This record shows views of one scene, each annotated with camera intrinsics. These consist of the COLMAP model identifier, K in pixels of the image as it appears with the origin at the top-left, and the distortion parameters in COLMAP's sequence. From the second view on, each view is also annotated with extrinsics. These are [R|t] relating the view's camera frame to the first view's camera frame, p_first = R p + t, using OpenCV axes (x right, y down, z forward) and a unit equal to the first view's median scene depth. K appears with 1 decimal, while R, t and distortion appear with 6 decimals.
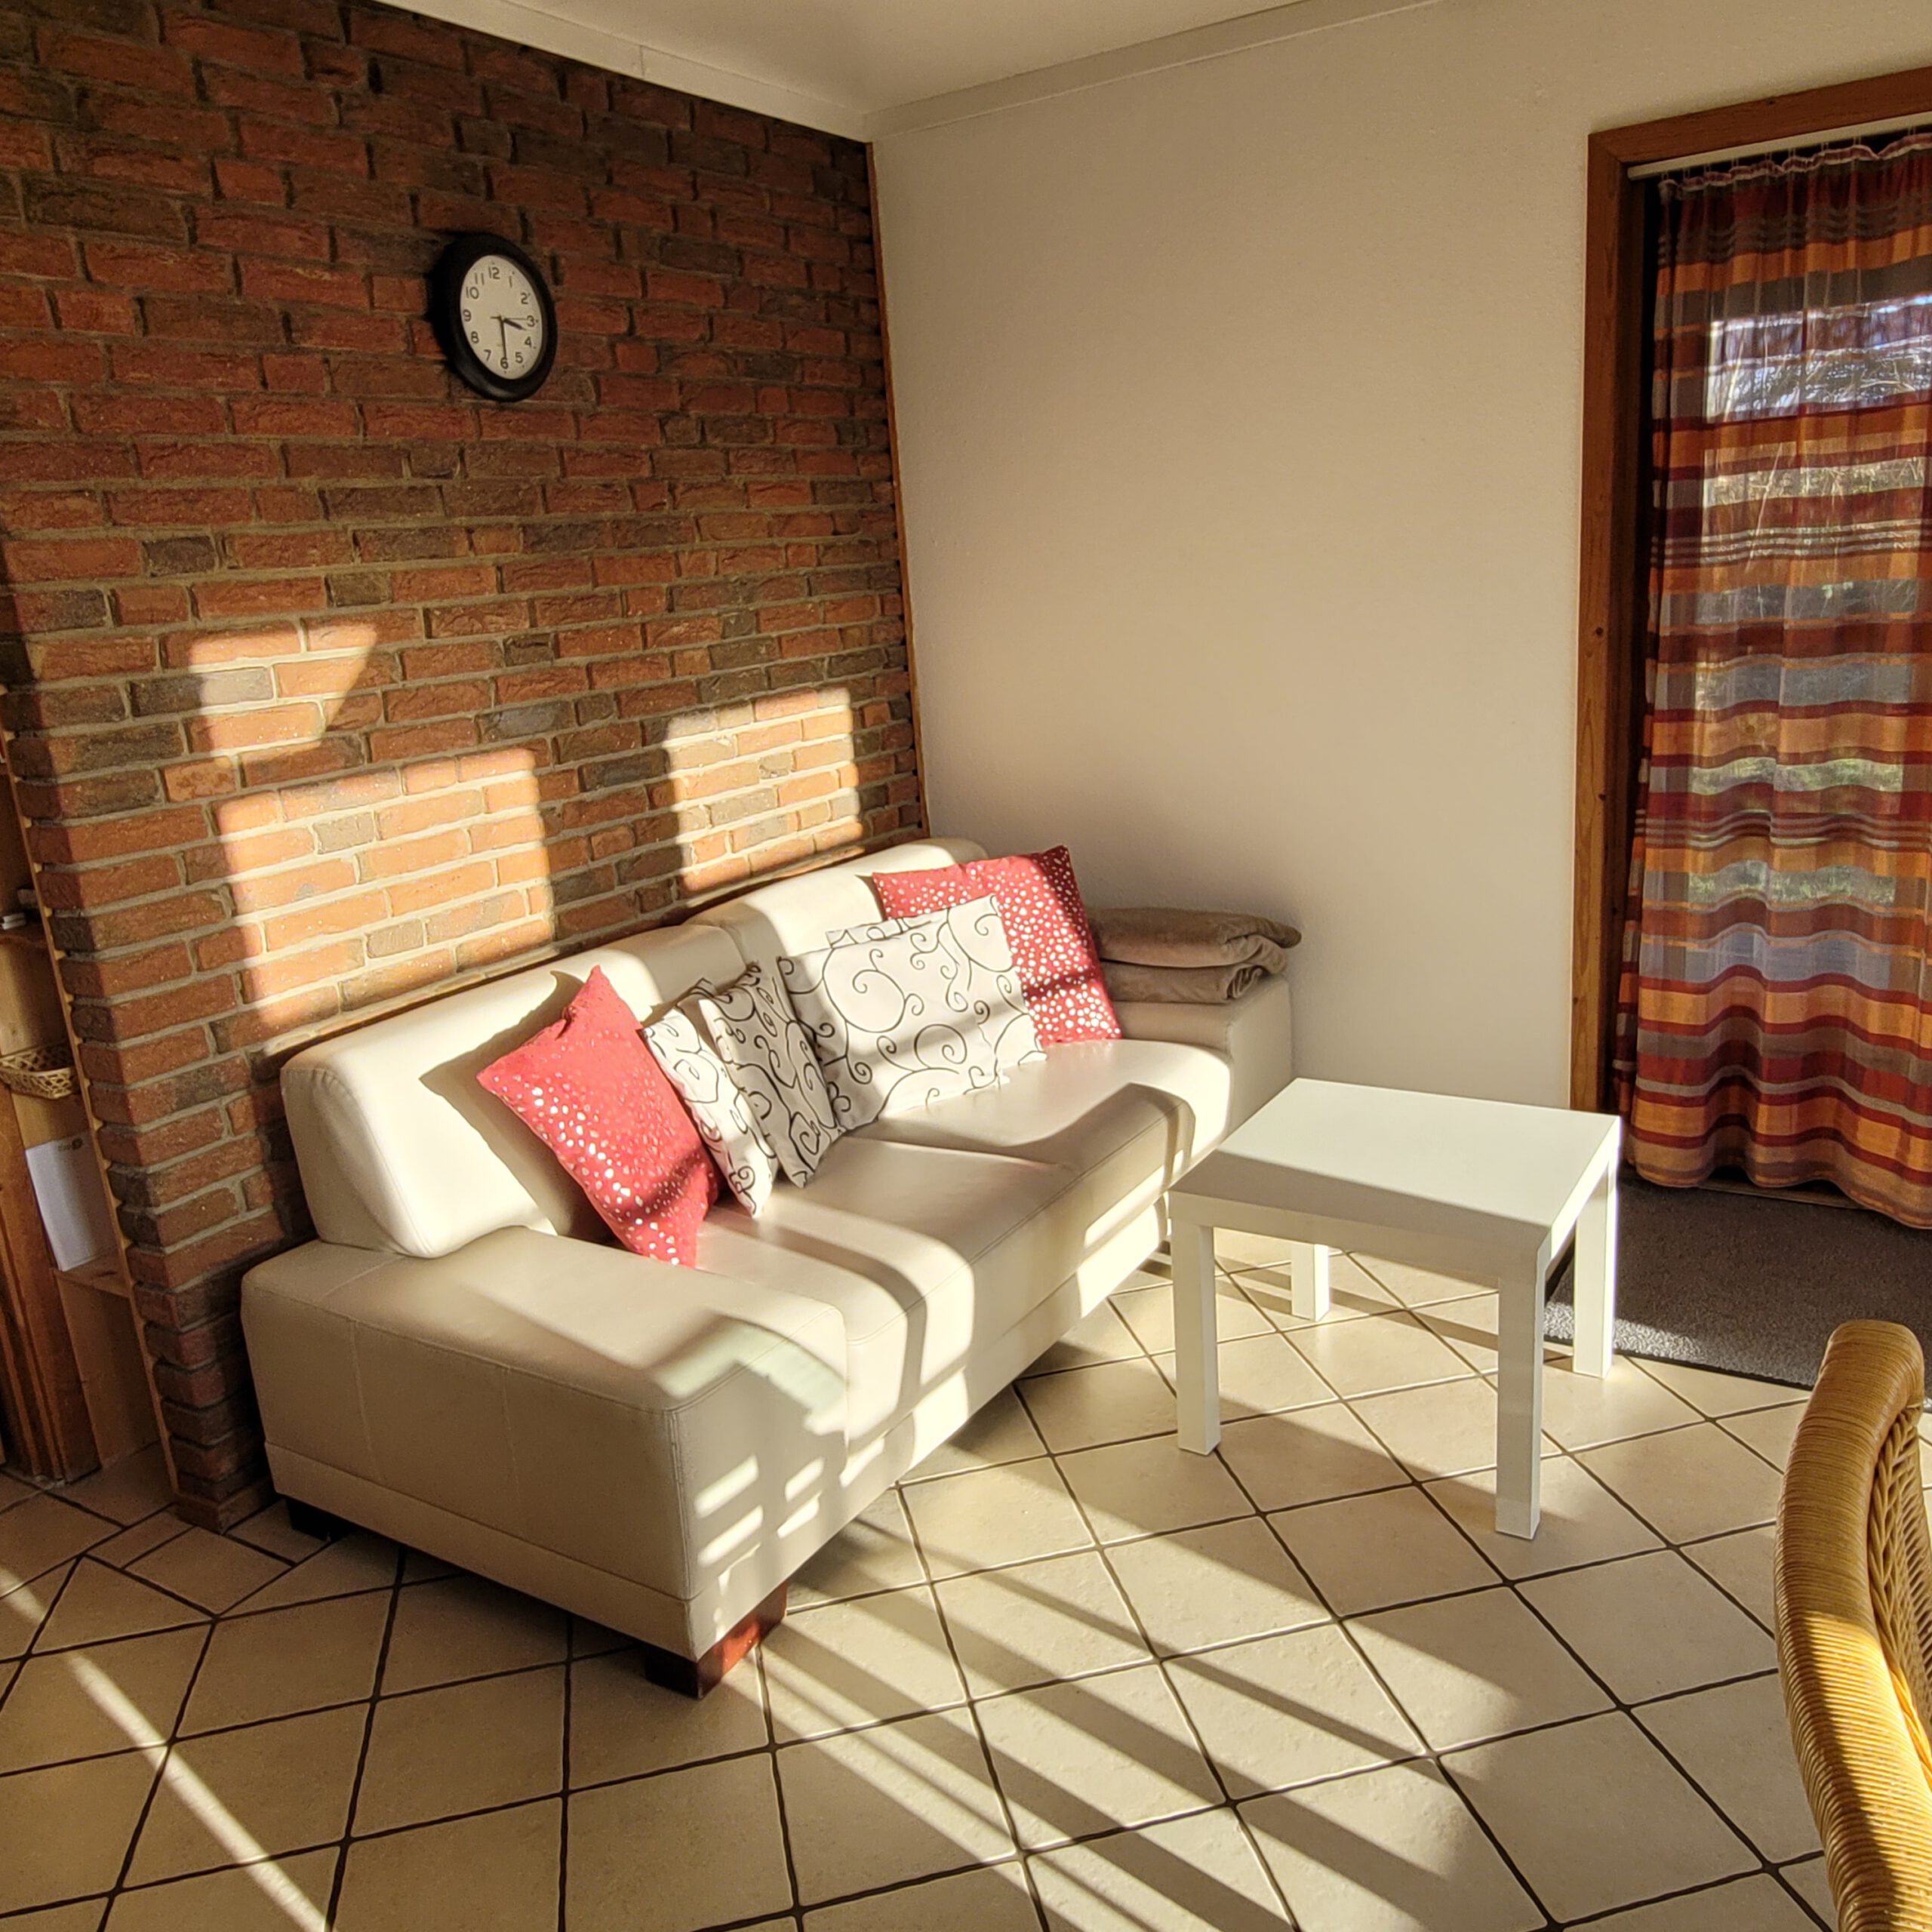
lens RADIAL K [[1579.0, 0, 965.8], [0, 1579.0, 964.5], [0, 0, 1]] dist [0.003624, 0.004608]
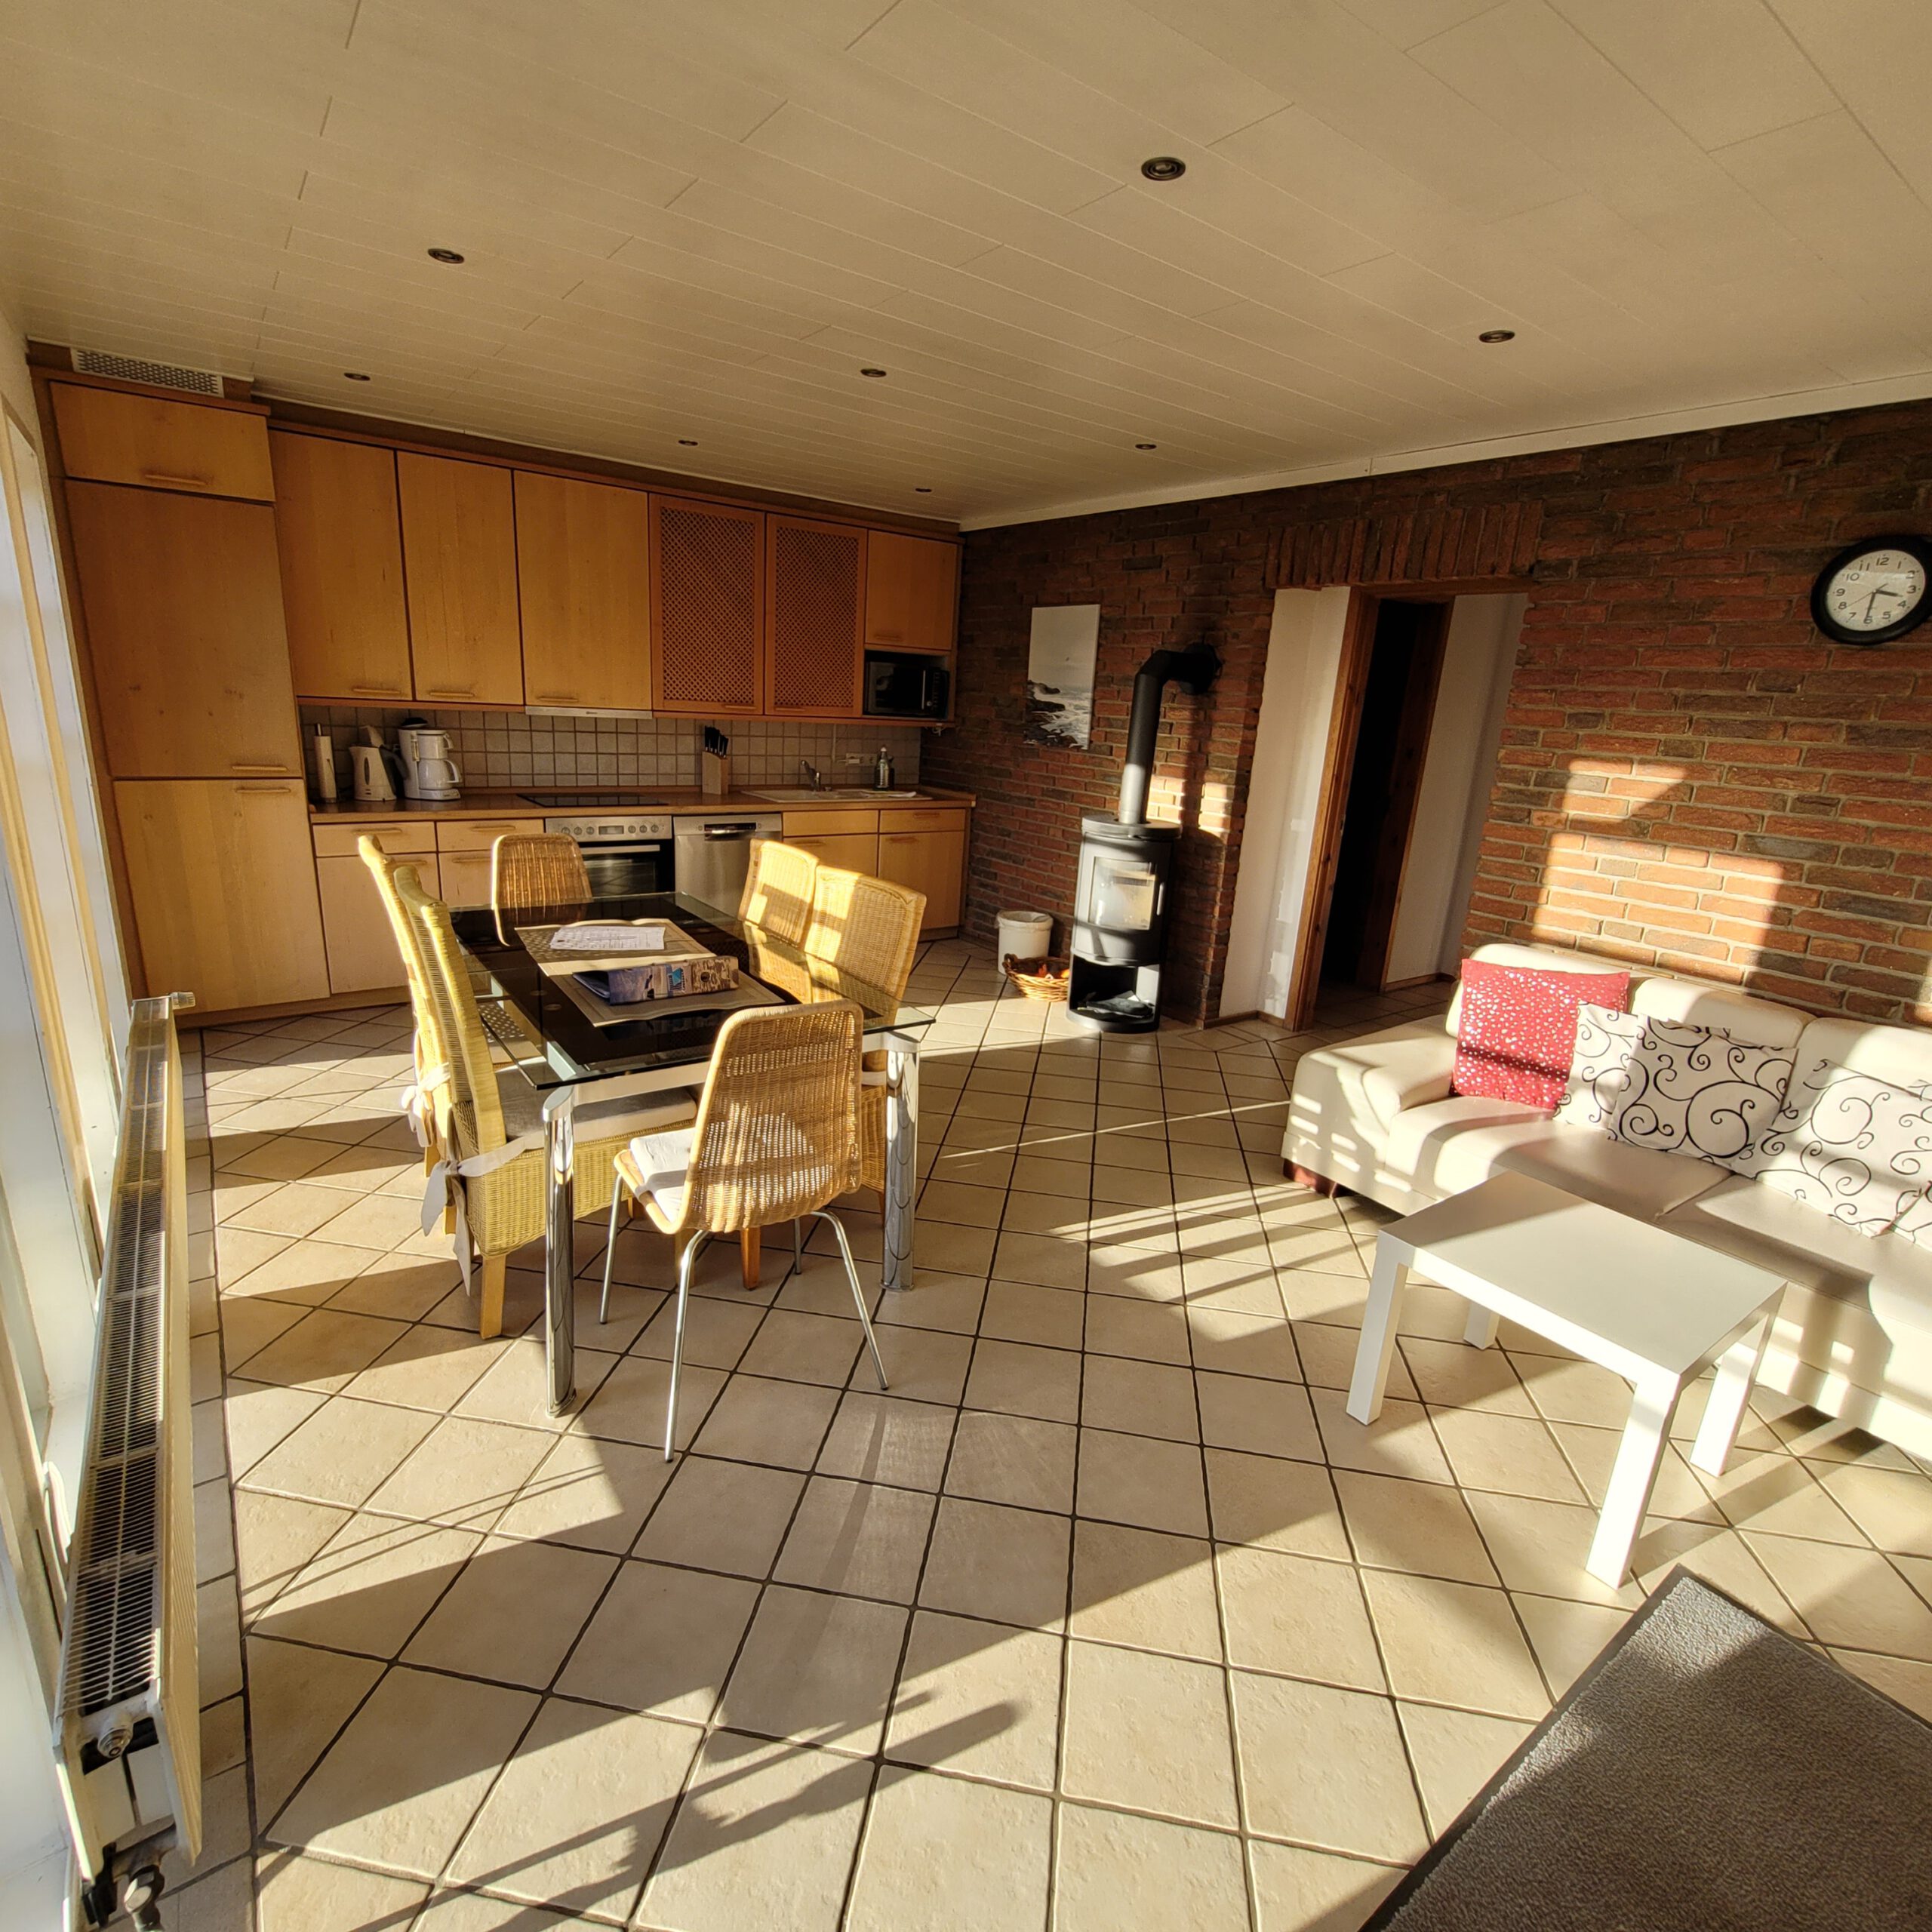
lens RADIAL K [[998.3, 0, 966.6], [0, 998.3, 967.1], [0, 0, 1]] dist [0.000855, 0.000662]
pose [[-0.352671, 0.295043, -0.888016, 1.075317], [-0.276851, 0.873607, 0.400205, -0.260609], [0.893855, 0.386988, -0.226413, 0.638233]]
